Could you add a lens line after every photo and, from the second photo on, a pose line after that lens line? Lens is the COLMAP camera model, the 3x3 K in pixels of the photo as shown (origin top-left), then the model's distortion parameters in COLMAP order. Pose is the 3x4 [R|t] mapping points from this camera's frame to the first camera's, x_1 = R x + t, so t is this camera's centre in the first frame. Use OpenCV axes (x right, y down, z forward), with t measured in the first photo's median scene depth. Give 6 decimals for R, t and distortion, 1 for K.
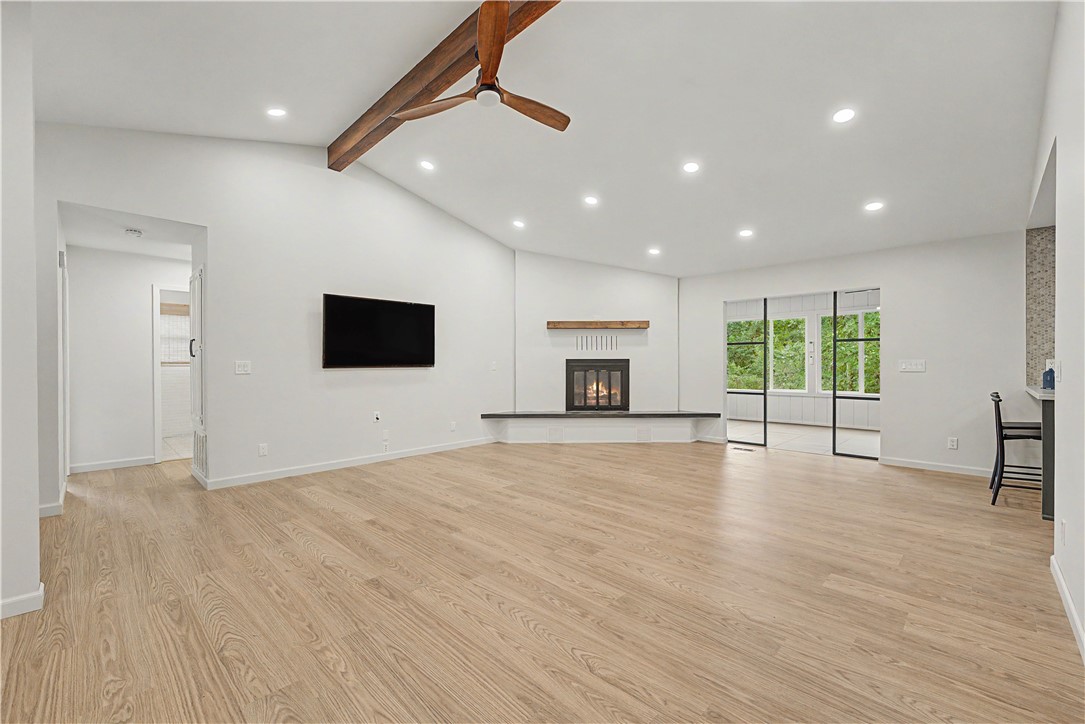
lens RADIAL K [[455.6, 0, 541.6], [0, 455.6, 365.2], [0, 0, 1]] dist [-0.001267, -0.000013]
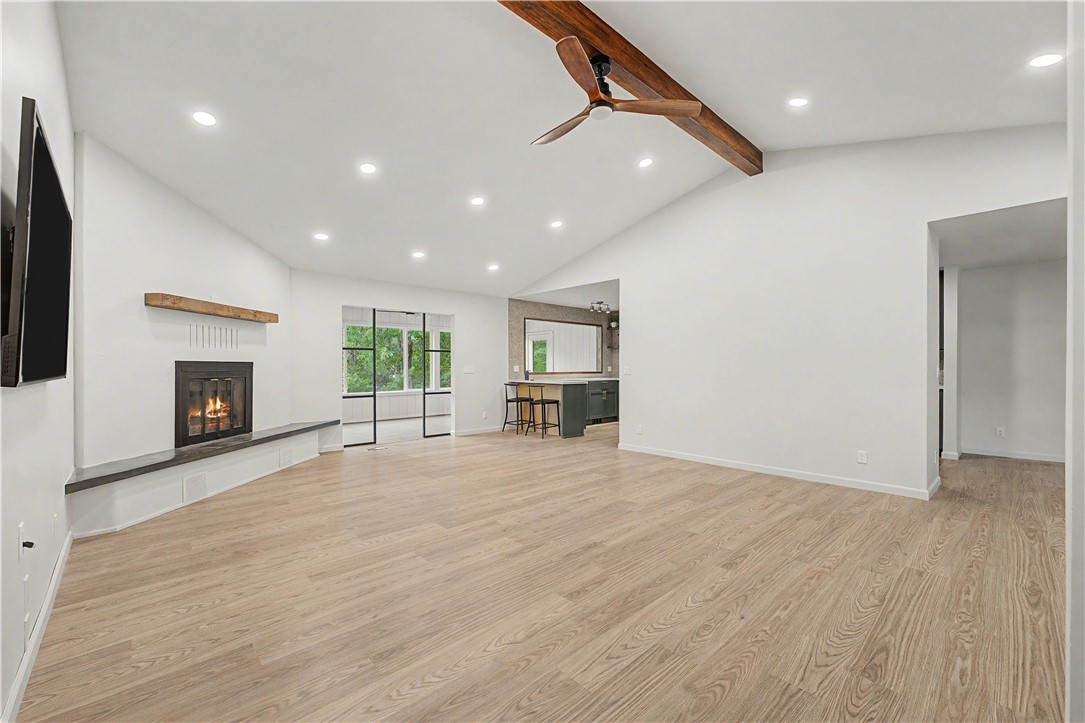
lens RADIAL K [[451.5, 0, 544.2], [0, 451.5, 369.4], [0, 0, 1]] dist [-0.000293, -0.000030]
pose [[0.023917, -0.003580, 0.999708, -0.968764], [0.005785, 0.999977, 0.003443, -0.003223], [-0.999697, 0.005701, 0.023937, 0.934868]]
